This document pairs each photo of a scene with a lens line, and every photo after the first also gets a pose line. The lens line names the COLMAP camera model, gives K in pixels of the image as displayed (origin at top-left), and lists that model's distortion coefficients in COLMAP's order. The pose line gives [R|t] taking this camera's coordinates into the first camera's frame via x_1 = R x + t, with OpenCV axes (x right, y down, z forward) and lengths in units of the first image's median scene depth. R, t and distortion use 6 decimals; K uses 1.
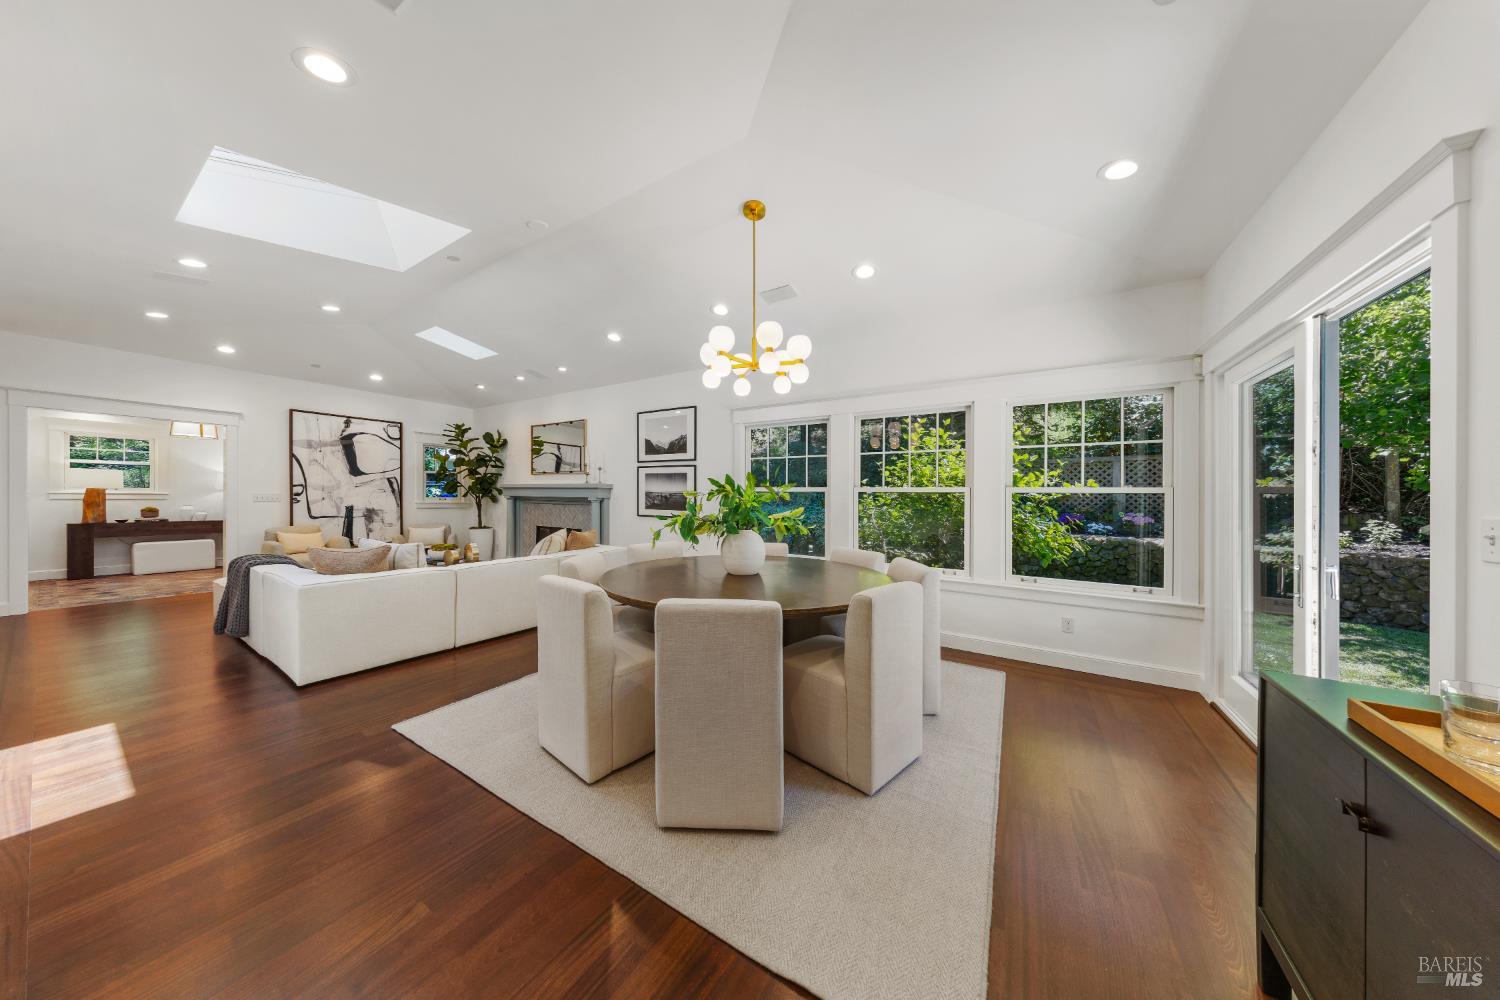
lens RADIAL K [[444.8, 0, 742.7], [0, 444.8, 500.6], [0, 0, 1]] dist [0.000457, -0.000015]
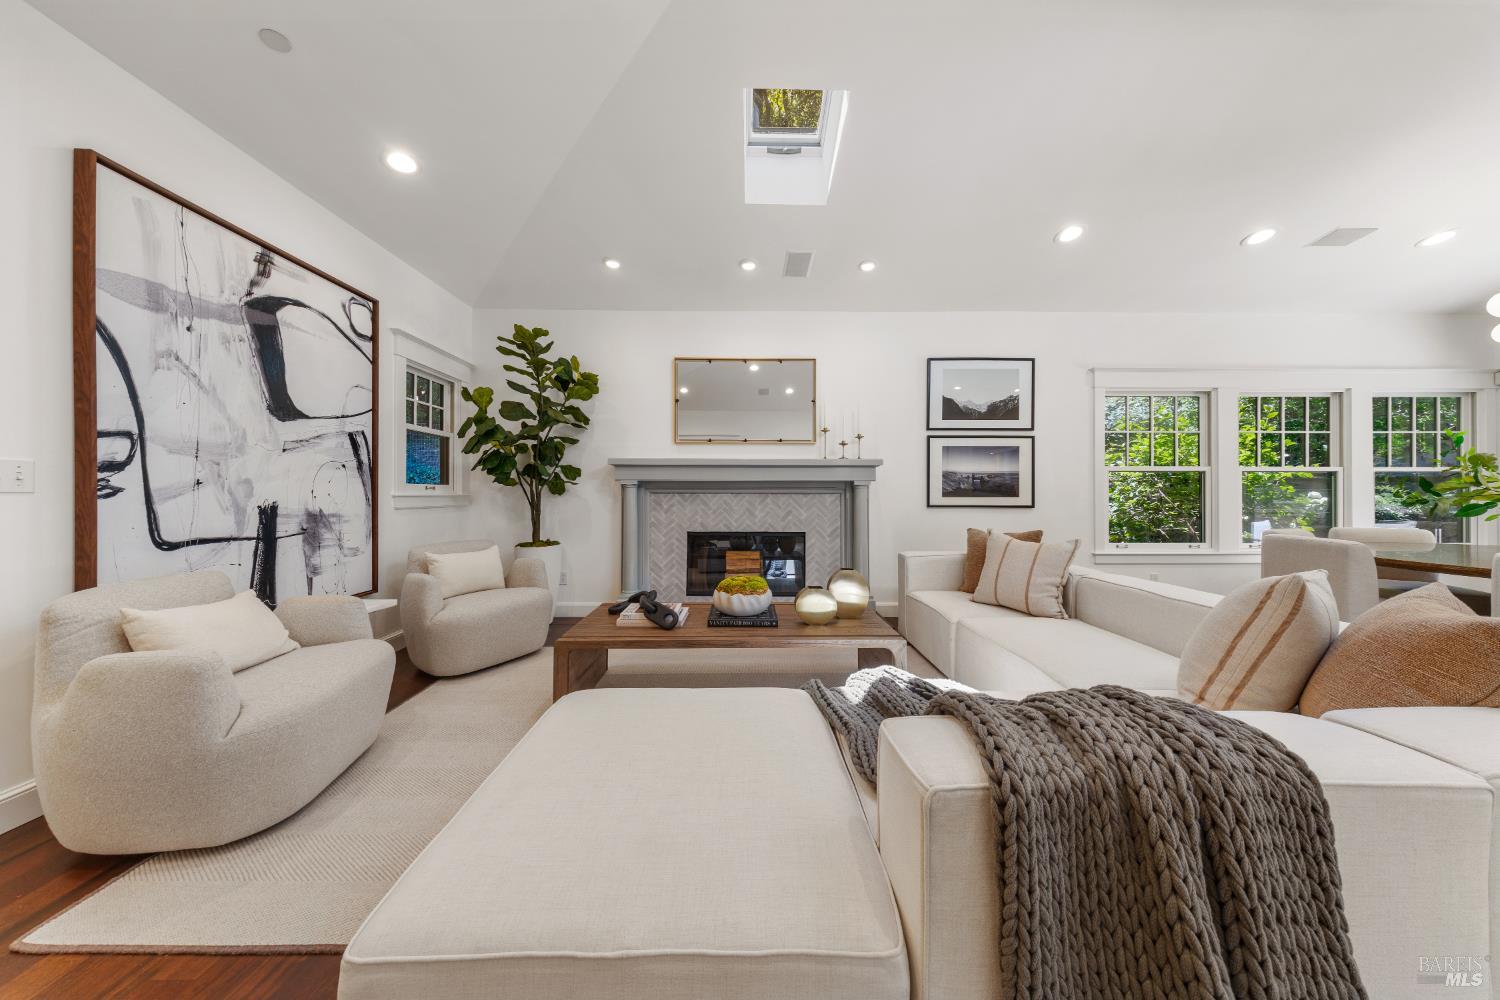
lens RADIAL K [[446.4, 0, 749.3], [0, 446.4, 495.1], [0, 0, 1]] dist [-0.000955, -0.000069]
pose [[0.838917, -0.014380, 0.544070, -0.841269], [0.015144, 0.999881, 0.003075, 0.009671], [-0.544049, 0.005660, 0.839034, 0.561775]]
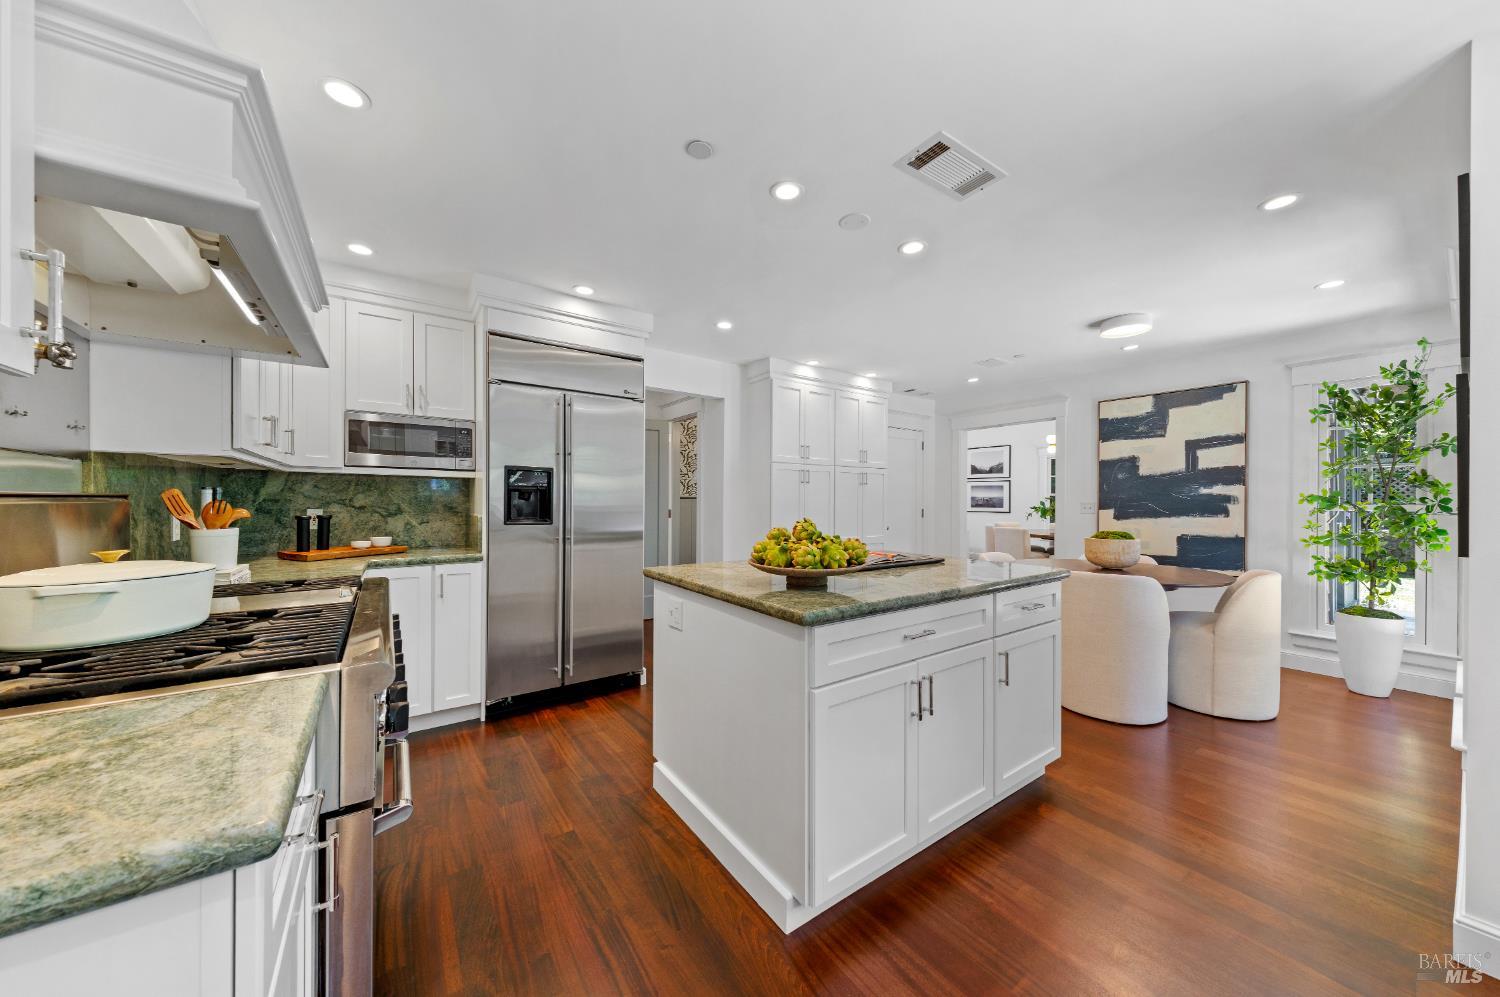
lens RADIAL K [[500.9, 0, 741.8], [0, 500.9, 502.5], [0, 0, 1]] dist [0.000737, -0.001981]
pose [[0.919135, -0.010670, -0.393799, -0.263676], [0.009119, 0.999942, -0.005811, 0.003929], [0.393838, 0.001750, 0.919178, -1.025281]]
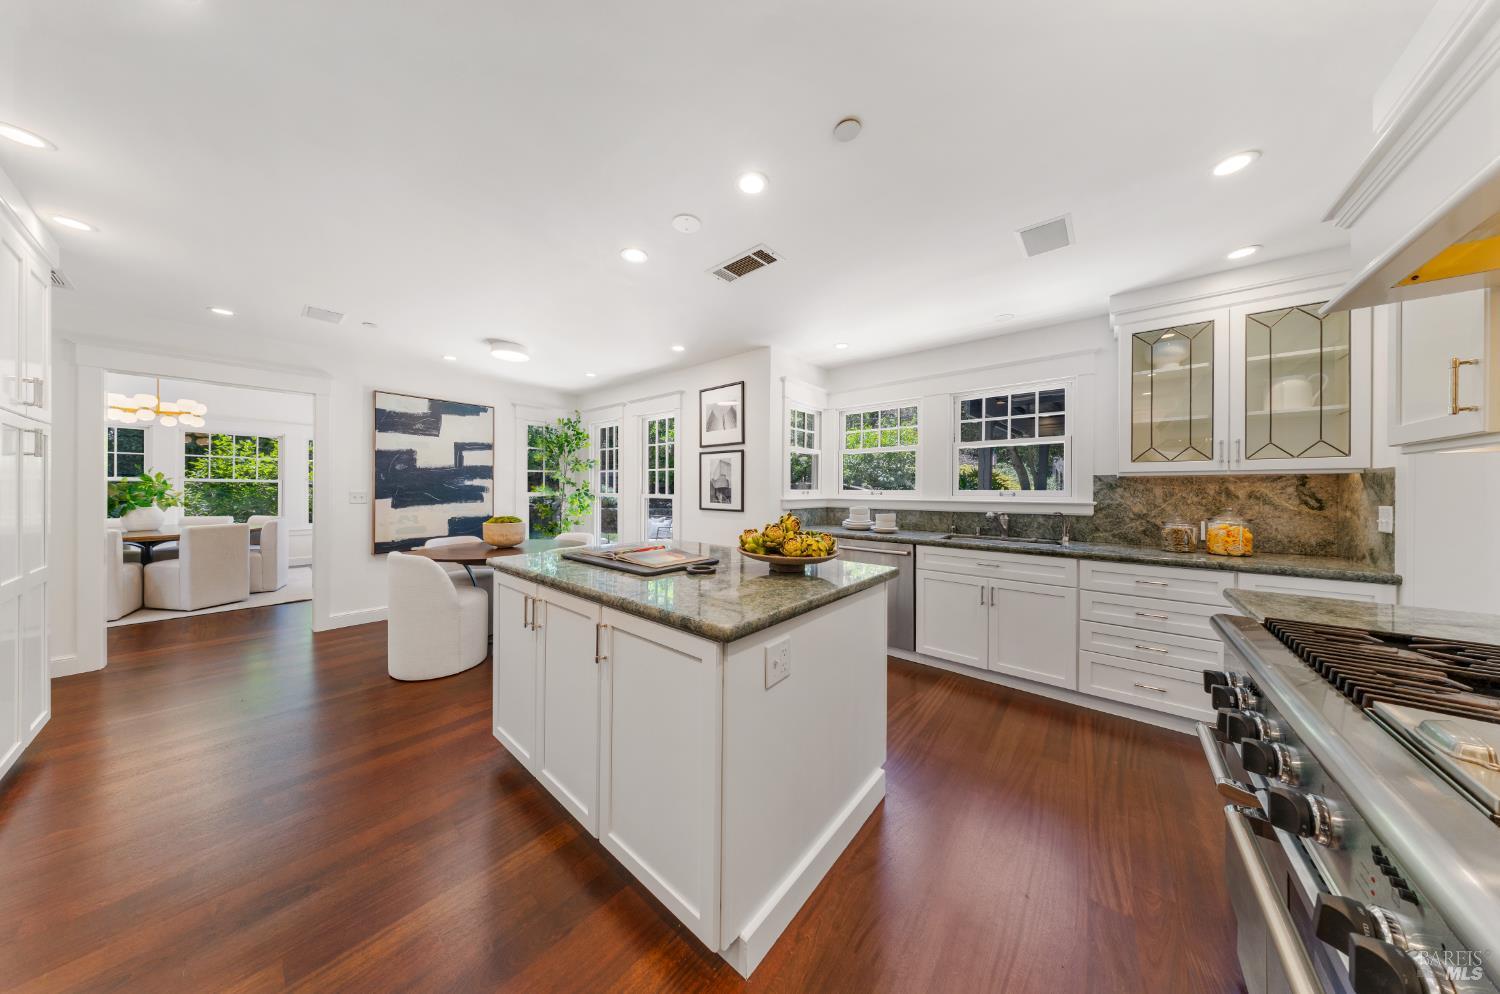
lens RADIAL K [[423.6, 0, 748.2], [0, 423.6, 490.8], [0, 0, 1]] dist [0.008795, -0.004530]
pose [[0.134807, -0.015126, 0.990756, -0.640169], [-0.000700, 0.999882, 0.015361, -0.007758], [-0.990872, -0.002764, 0.134780, -0.750851]]
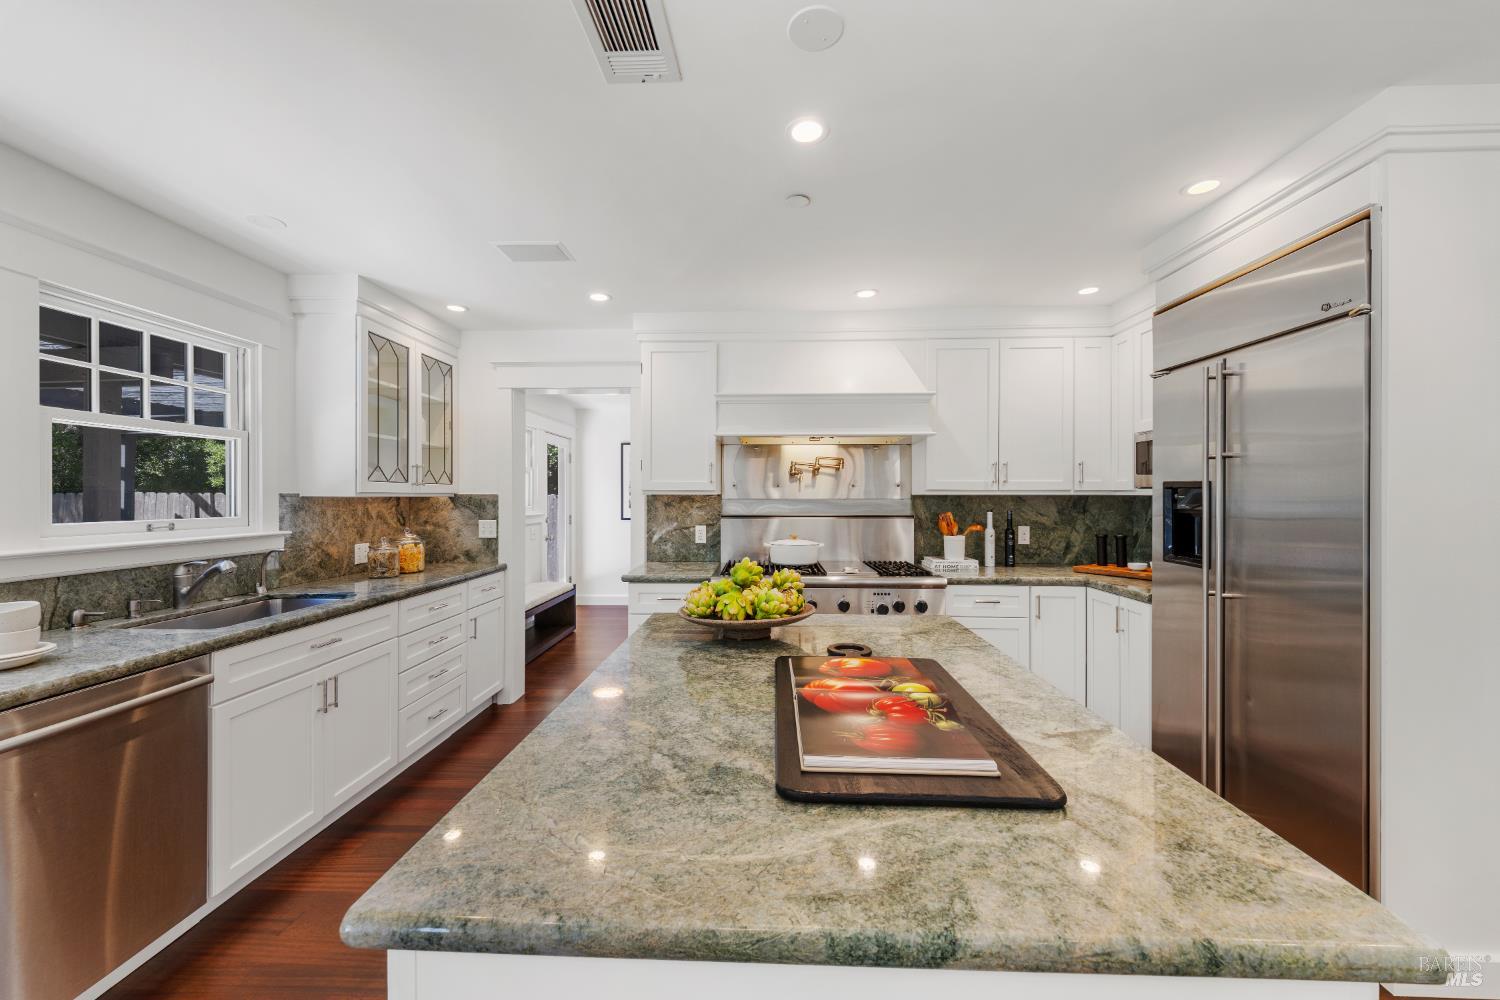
lens RADIAL K [[577.6, 0, 763.5], [0, 577.6, 497.3], [0, 0, 1]] dist [-0.010419, -0.000316]
pose [[-0.850114, -0.012821, -0.526443, -0.200823], [-0.013210, 0.999908, -0.003020, -0.018984], [0.526433, 0.004387, -0.850205, -0.480498]]
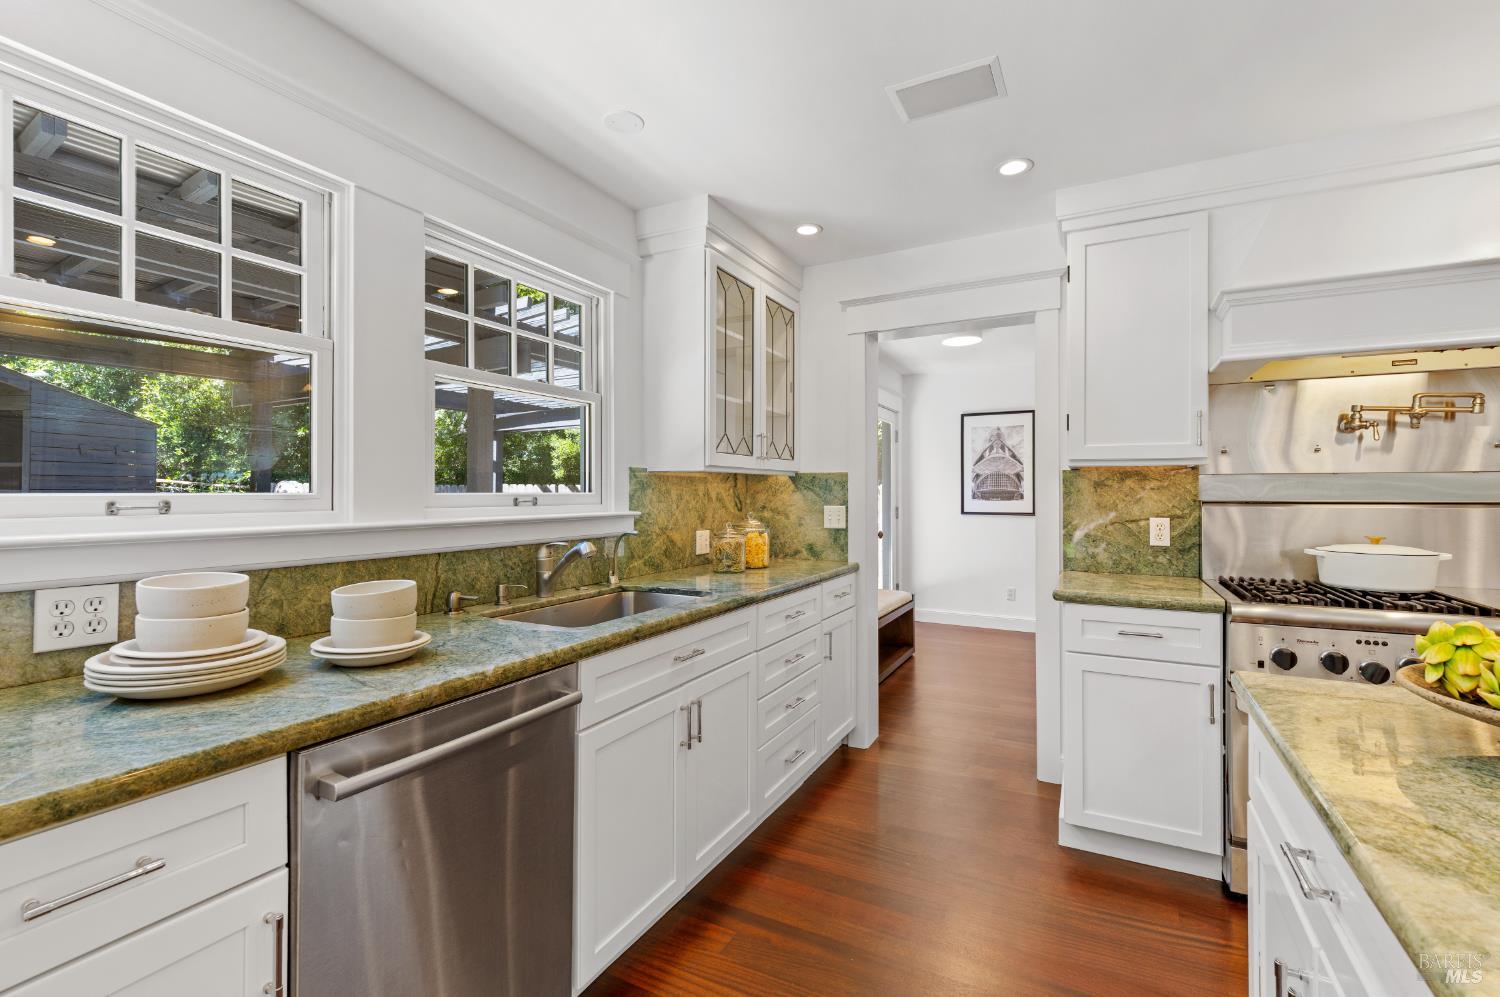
lens RADIAL K [[660.6, 0, 753.3], [0, 660.6, 490.5], [0, 0, 1]] dist [0.018255, -0.000049]
pose [[-0.996459, -0.014925, -0.082743, -0.160437], [-0.014777, 0.999888, -0.002406, -0.002681], [0.082769, -0.001175, -0.996568, -0.617688]]
